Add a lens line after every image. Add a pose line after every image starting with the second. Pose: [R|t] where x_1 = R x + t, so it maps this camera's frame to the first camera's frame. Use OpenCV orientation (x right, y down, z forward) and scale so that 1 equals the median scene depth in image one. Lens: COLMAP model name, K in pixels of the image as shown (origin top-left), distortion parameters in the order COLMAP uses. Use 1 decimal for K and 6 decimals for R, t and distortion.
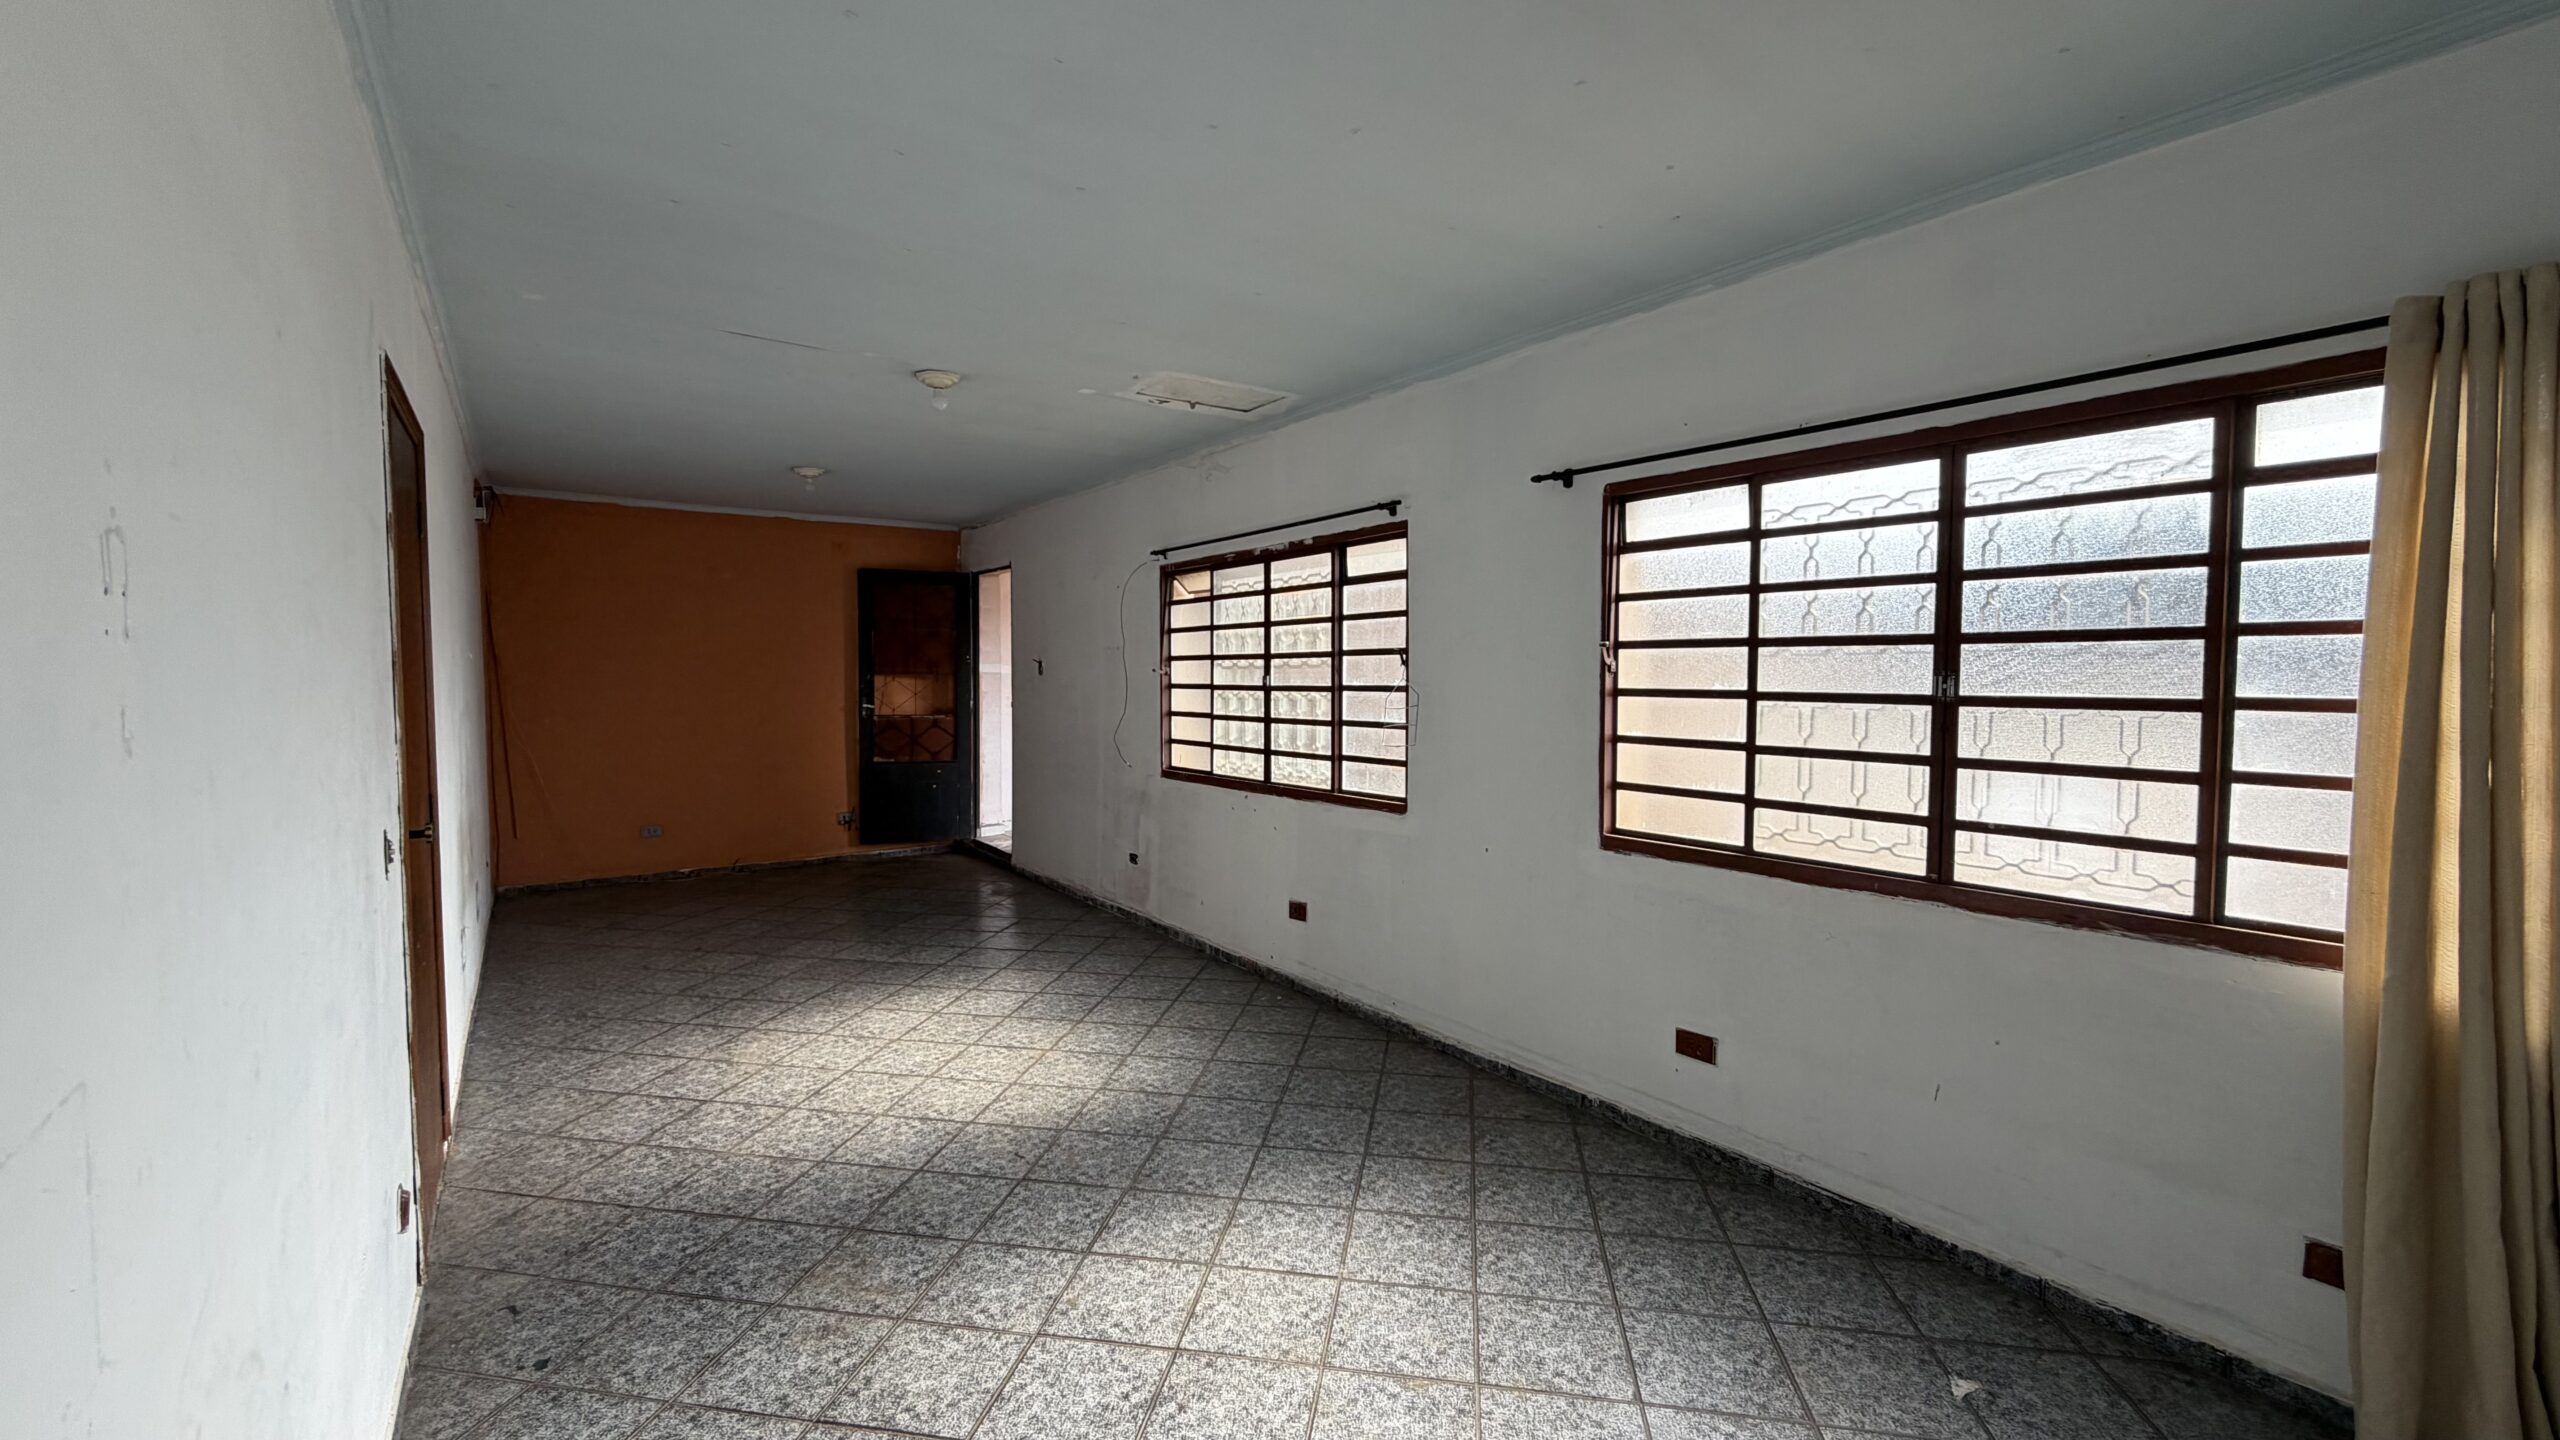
lens RADIAL K [[1011.8, 0, 1254.5], [0, 1011.8, 710.3], [0, 0, 1]] dist [0.017922, 0.000271]
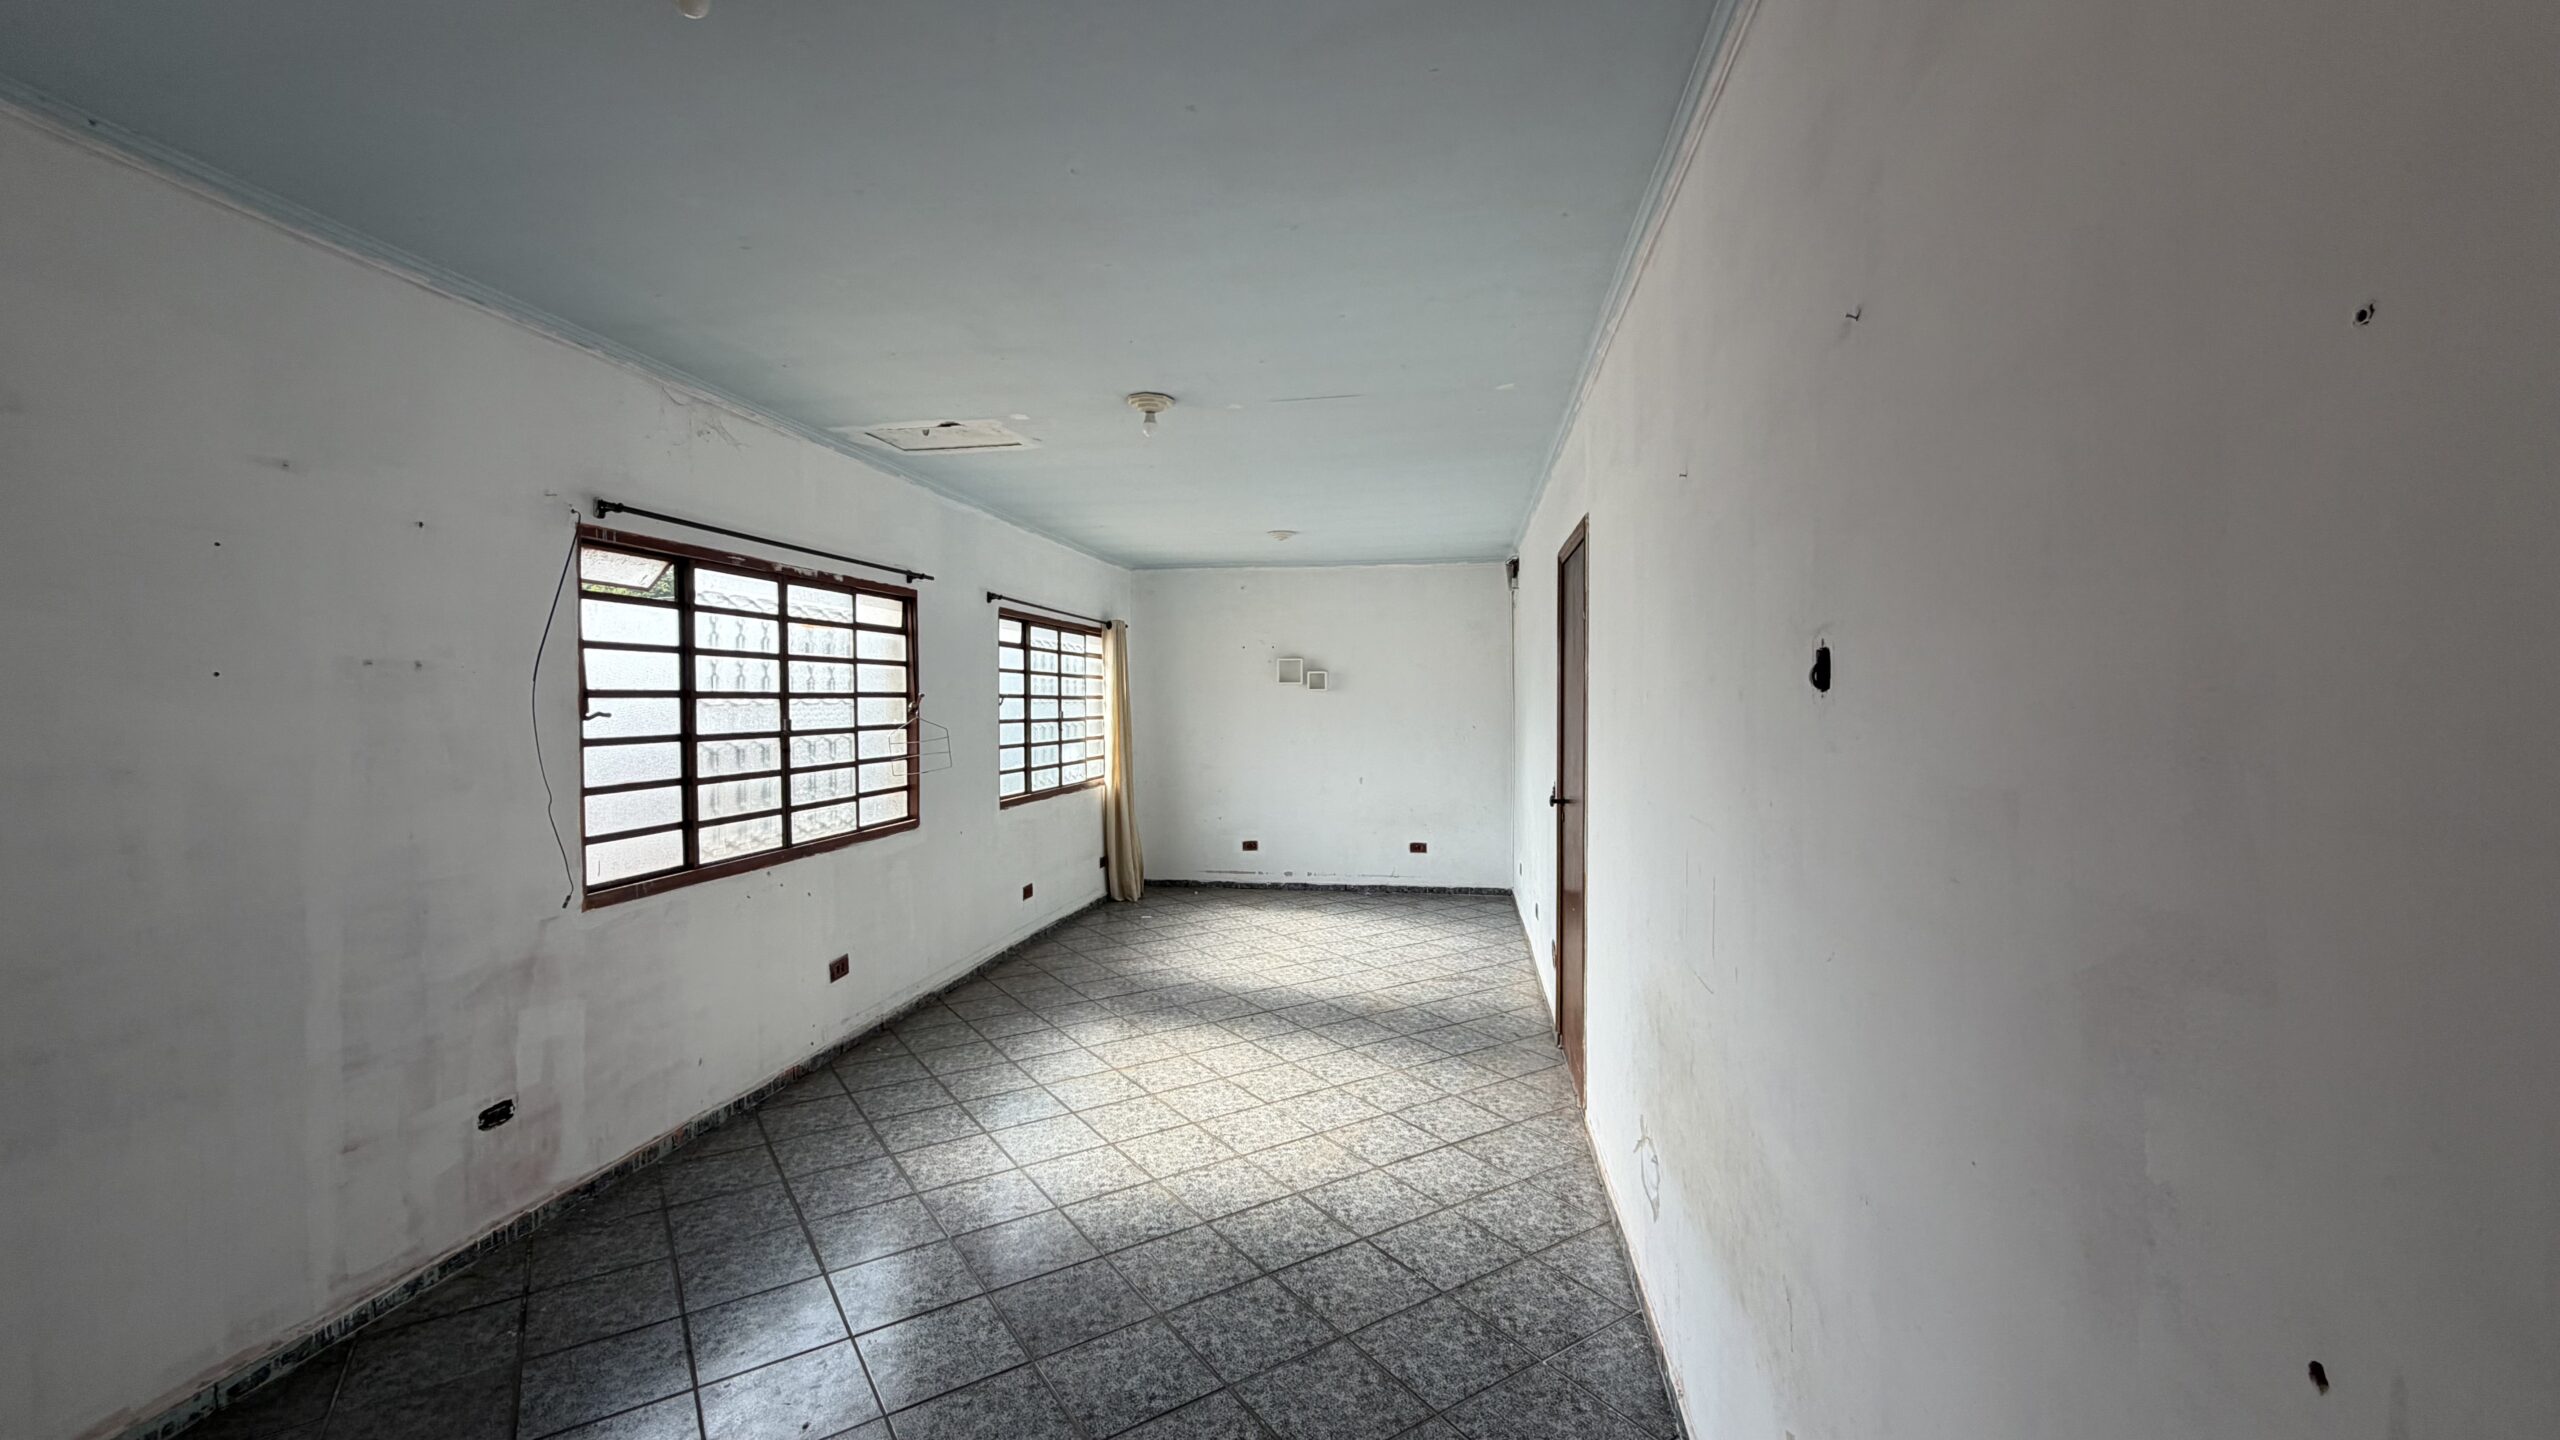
lens RADIAL K [[1011.8, 0, 1269.6], [0, 1011.8, 712.3], [0, 0, 1]] dist [0.017922, 0.000271]
pose [[-0.701146, -0.002105, 0.713014, -1.041976], [0.031080, 0.998955, 0.033512, -0.066497], [-0.712340, 0.045658, -0.700348, 1.568773]]
